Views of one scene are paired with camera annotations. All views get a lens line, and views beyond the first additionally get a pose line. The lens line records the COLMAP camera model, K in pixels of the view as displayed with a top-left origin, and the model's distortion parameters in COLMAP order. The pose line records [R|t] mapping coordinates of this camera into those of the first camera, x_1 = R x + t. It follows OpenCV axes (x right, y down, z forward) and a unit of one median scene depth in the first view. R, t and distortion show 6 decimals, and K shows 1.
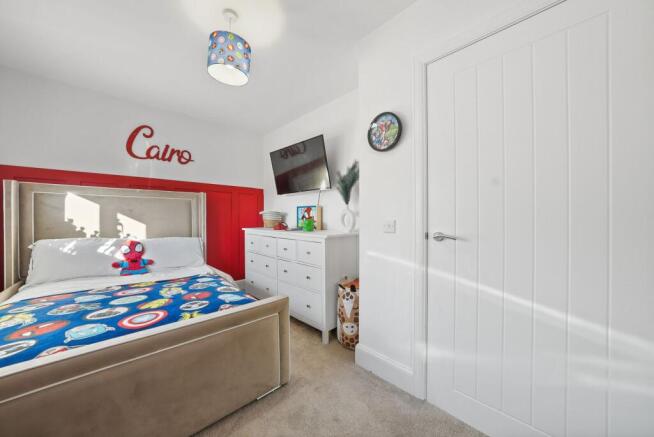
lens RADIAL K [[229.3, 0, 330.1], [0, 229.3, 215.4], [0, 0, 1]] dist [-0.016125, 0.001563]
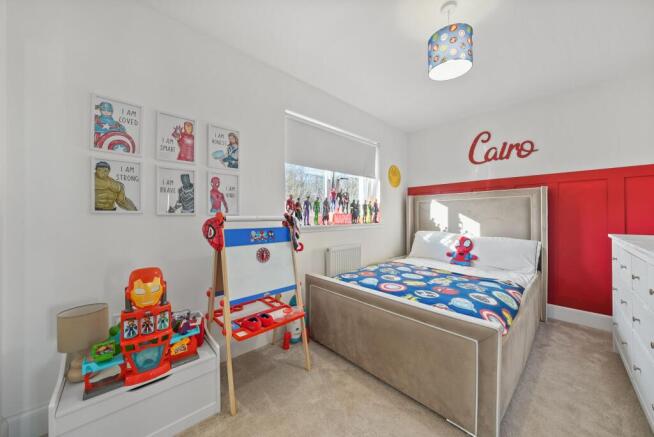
lens RADIAL K [[229.3, 0, 326.6], [0, 229.3, 216.7], [0, 0, 1]] dist [-0.016125, 0.001563]
pose [[-0.018993, 0.000293, -0.999820, 0.314592], [0.008762, 0.999962, 0.000127, 0.001264], [0.999781, -0.008759, -0.018995, 0.294491]]
